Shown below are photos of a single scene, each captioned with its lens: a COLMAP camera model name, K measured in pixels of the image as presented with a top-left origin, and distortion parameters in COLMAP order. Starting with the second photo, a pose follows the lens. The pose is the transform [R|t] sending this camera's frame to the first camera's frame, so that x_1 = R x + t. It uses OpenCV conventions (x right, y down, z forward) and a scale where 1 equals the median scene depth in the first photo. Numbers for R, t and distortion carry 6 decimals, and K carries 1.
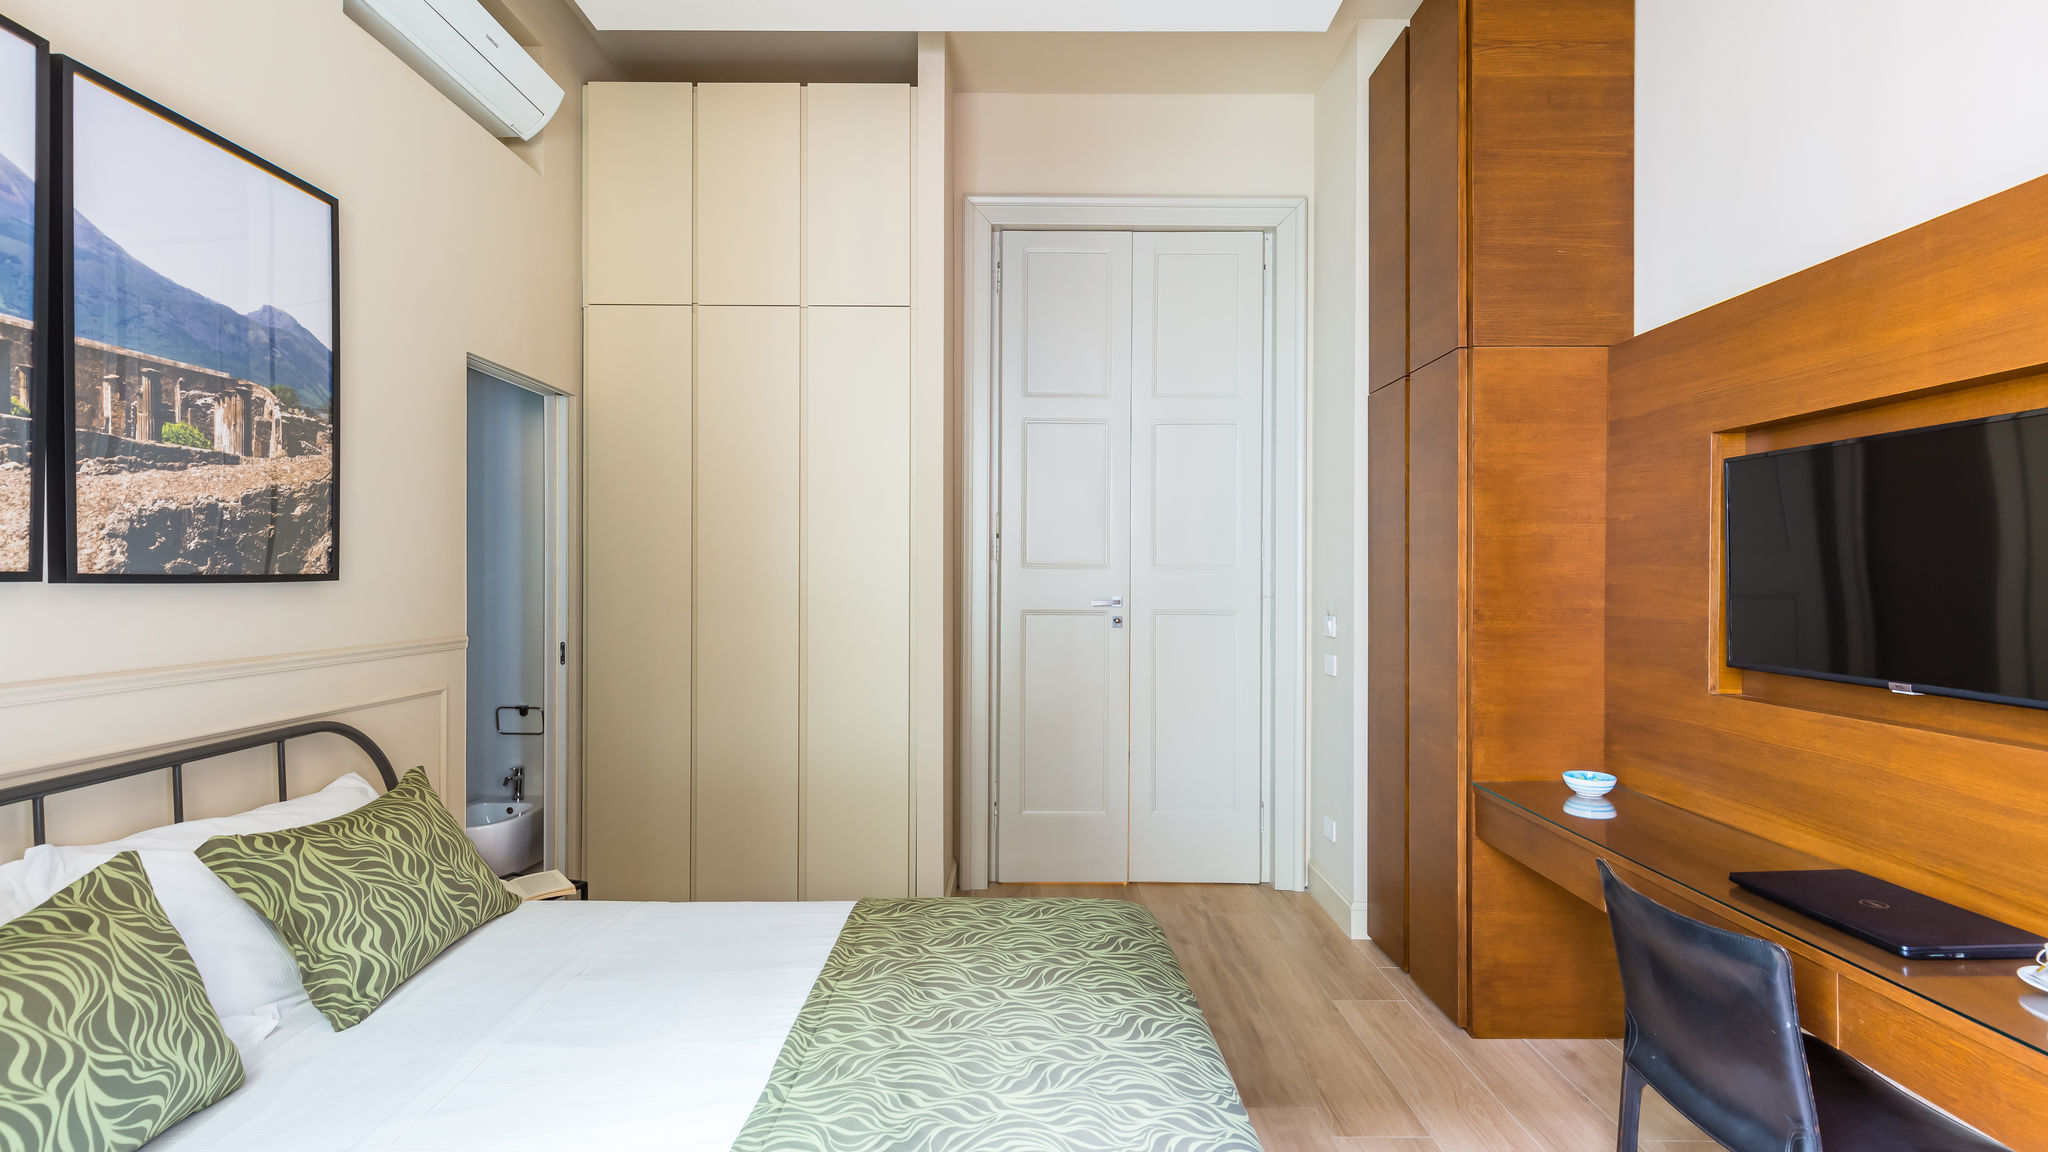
lens RADIAL K [[921.7, 0, 1024.0], [0, 921.7, 576.0], [0, 0, 1]] dist [0.009112, -0.000828]
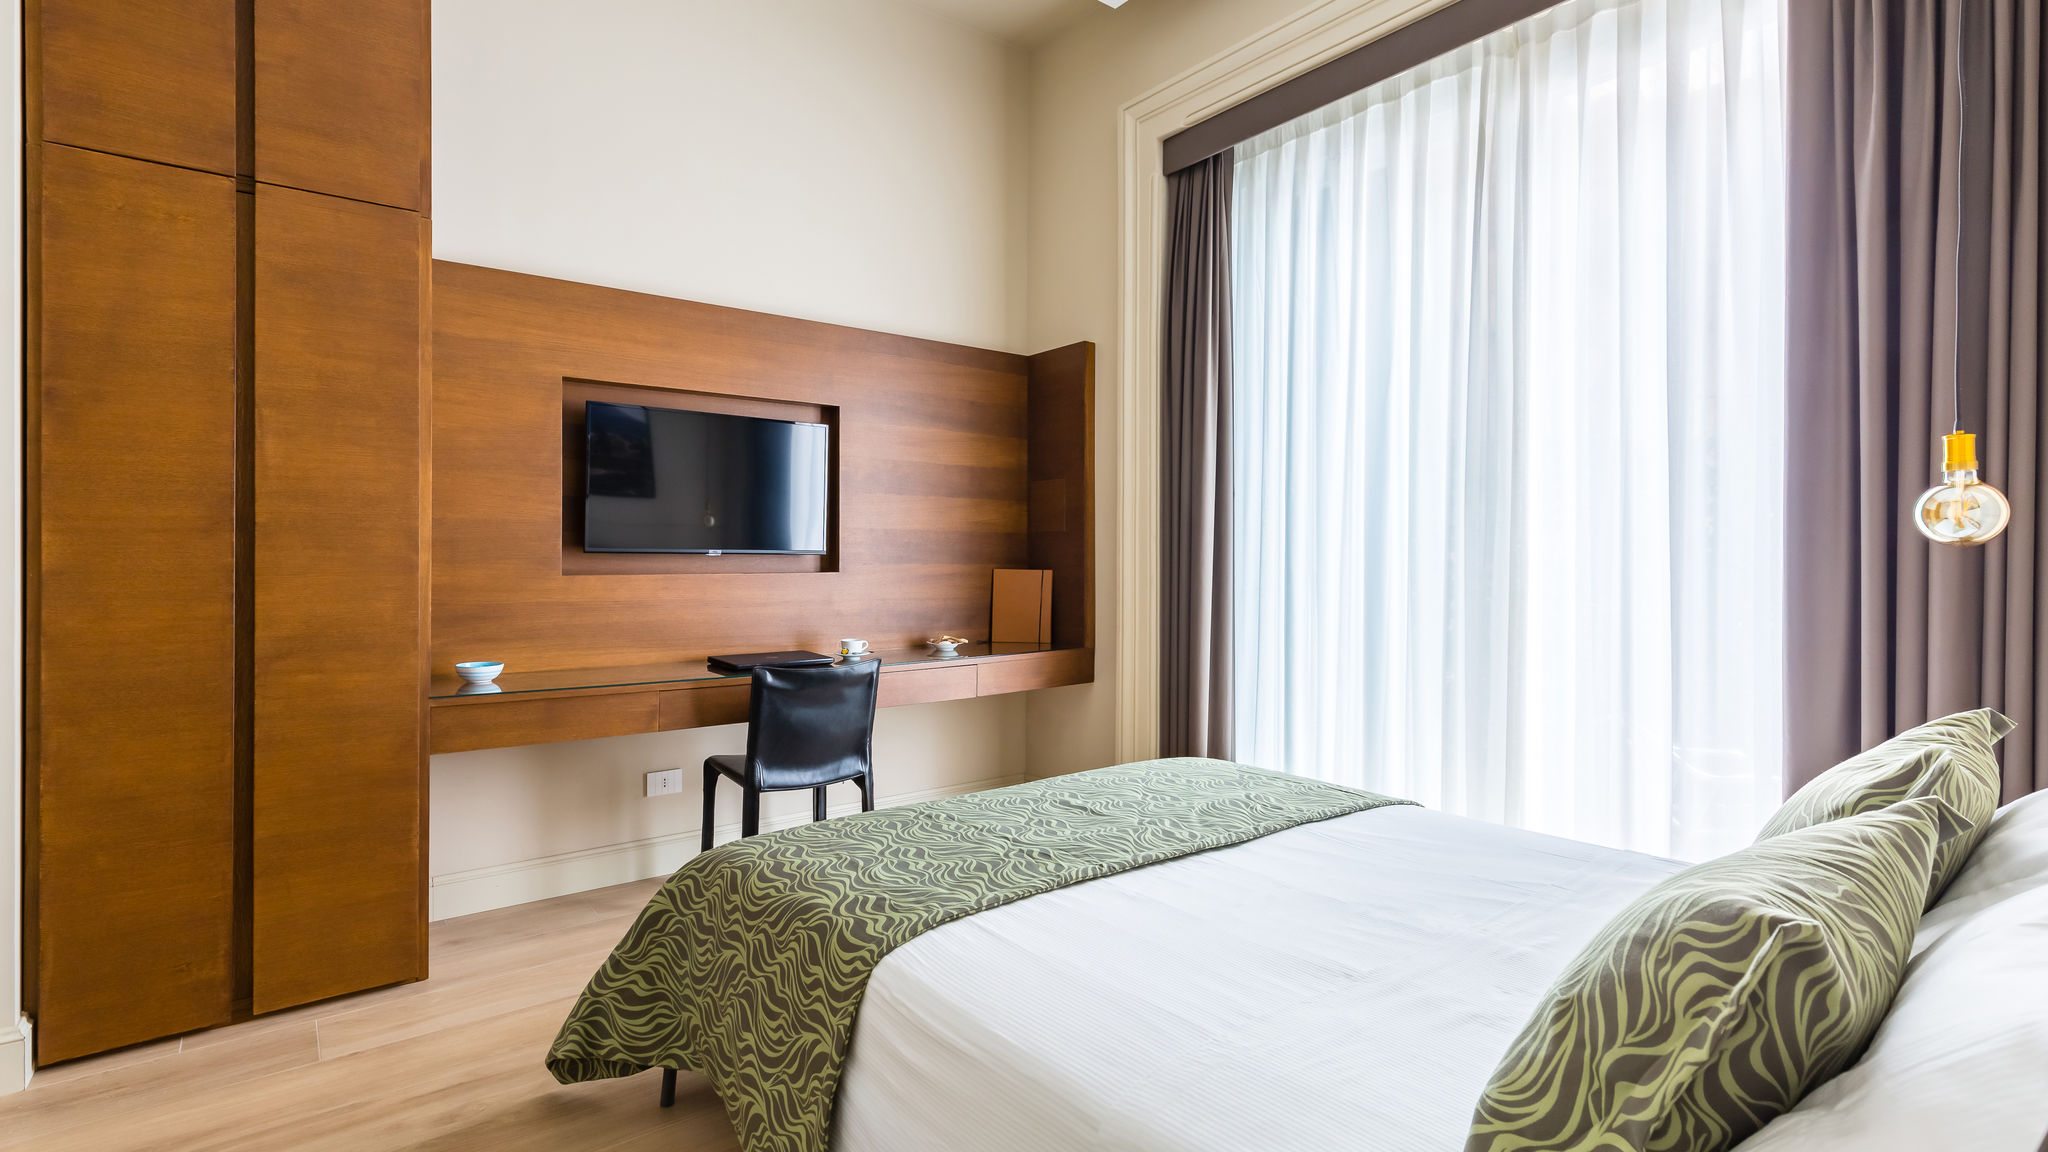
lens RADIAL K [[954.1, 0, 1007.8], [0, 954.1, 552.9], [0, 0, 1]] dist [0.001409, -0.000146]
pose [[-0.611934, -0.002301, 0.790906, -0.835702], [-0.004007, 0.999992, -0.000191, 0.108583], [-0.790899, -0.003286, -0.611938, 1.550453]]
